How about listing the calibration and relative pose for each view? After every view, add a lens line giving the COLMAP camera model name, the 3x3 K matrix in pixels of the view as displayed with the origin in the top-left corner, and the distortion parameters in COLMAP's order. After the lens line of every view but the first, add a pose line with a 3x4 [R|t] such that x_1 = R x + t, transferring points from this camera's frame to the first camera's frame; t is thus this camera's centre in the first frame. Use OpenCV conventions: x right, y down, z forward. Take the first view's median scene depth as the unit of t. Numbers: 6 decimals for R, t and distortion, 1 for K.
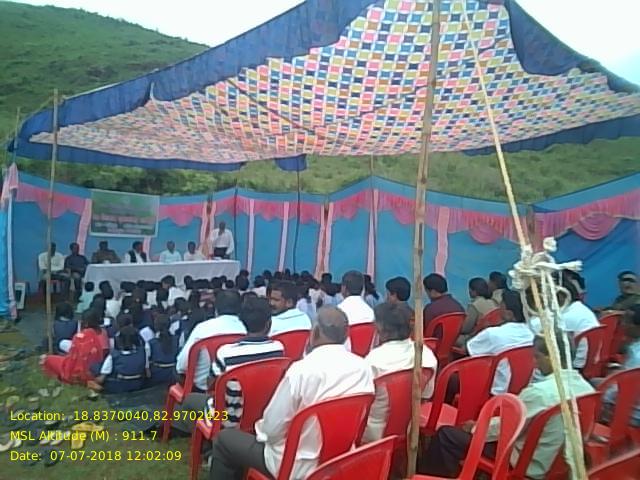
lens RADIAL K [[540.3, 0, 320.3], [0, 540.3, 240.1], [0, 0, 1]] dist [0.065882, -0.095684]
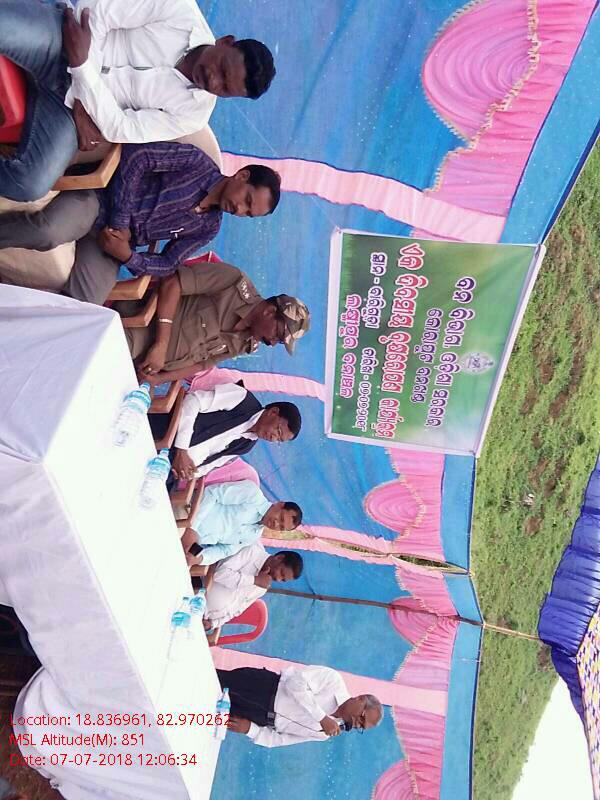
lens RADIAL K [[675.3, 0, 300.8], [0, 675.3, 396.2], [0, 0, 1]] dist [0.065882, -0.095684]
pose [[-0.040185, 0.998266, 0.043023, -0.347966], [-0.995727, -0.043591, 0.081412, -0.020900], [0.083146, -0.039568, 0.995752, 0.685265]]
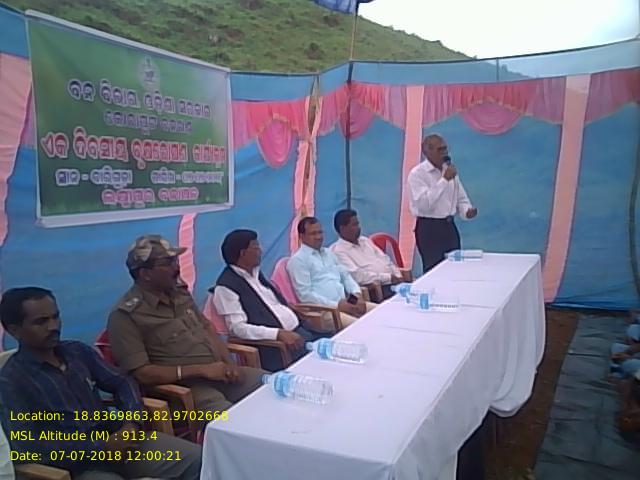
lens RADIAL K [[540.3, 0, 324.1], [0, 540.3, 238.6], [0, 0, 1]] dist [0.065882, -0.095684]
pose [[0.934843, -0.118591, 0.334670, -0.370899], [0.084479, 0.989795, 0.114759, -0.019564], [-0.344864, -0.079009, 0.935321, 0.716960]]
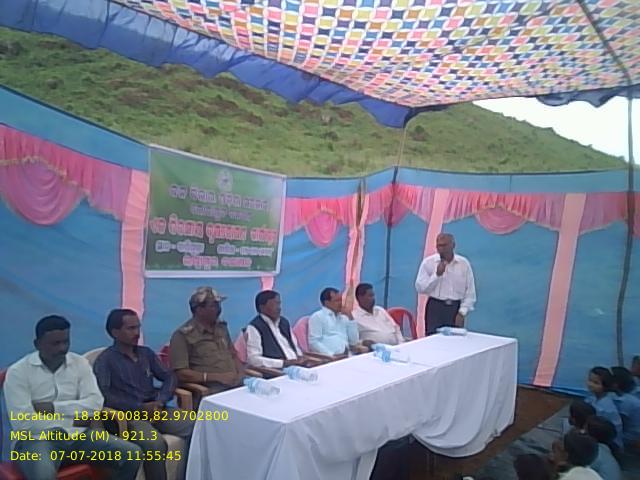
lens RADIAL K [[540.3, 0, 322.9], [0, 540.3, 238.8], [0, 0, 1]] dist [0.065882, -0.095684]
pose [[0.985886, 0.005934, 0.167315, -0.348734], [-0.001940, 0.999710, -0.024022, -0.024081], [-0.167409, 0.023358, 0.985611, 0.611455]]
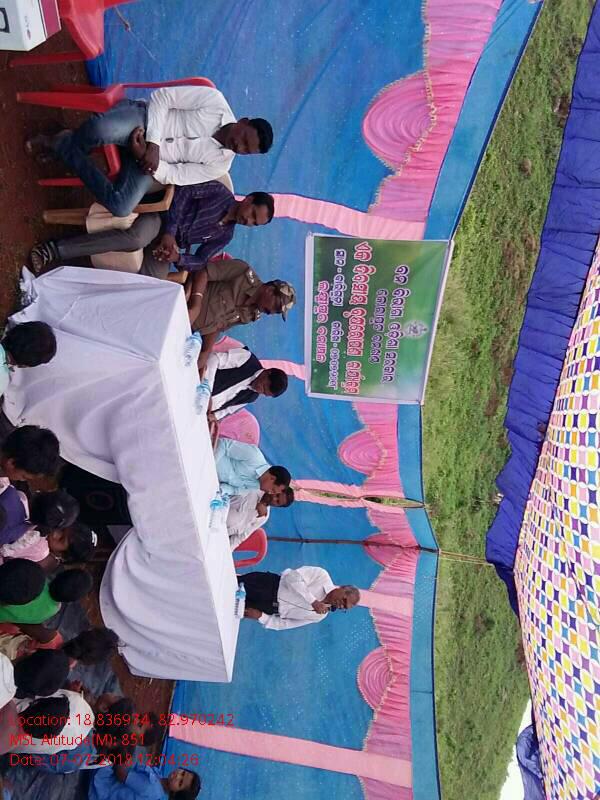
lens RADIAL K [[675.3, 0, 300.0], [0, 675.3, 399.2], [0, 0, 1]] dist [0.065882, -0.095684]
pose [[0.006338, 0.999752, 0.021368, -0.319684], [-0.999235, 0.005507, 0.038707, -0.019256], [0.038580, -0.021597, 0.999022, 0.577857]]
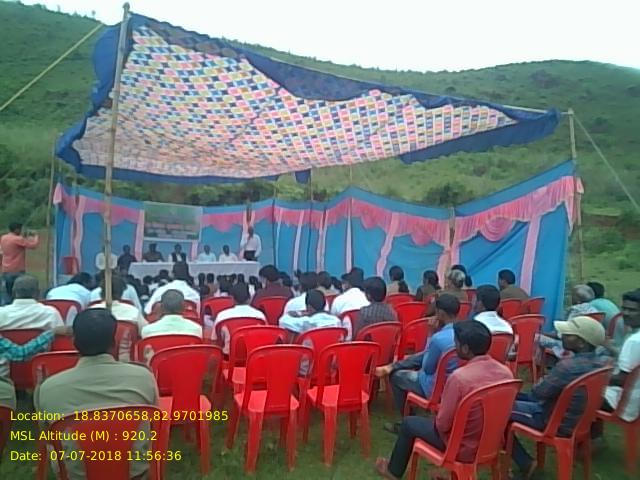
lens RADIAL K [[540.3, 0, 319.7], [0, 540.3, 242.4], [0, 0, 1]] dist [0.065882, -0.095684]
pose [[0.967526, 0.002347, -0.252759, 0.253666], [-0.005669, 0.999907, -0.012416, 0.009848], [0.252706, 0.013446, 0.967450, -0.072344]]
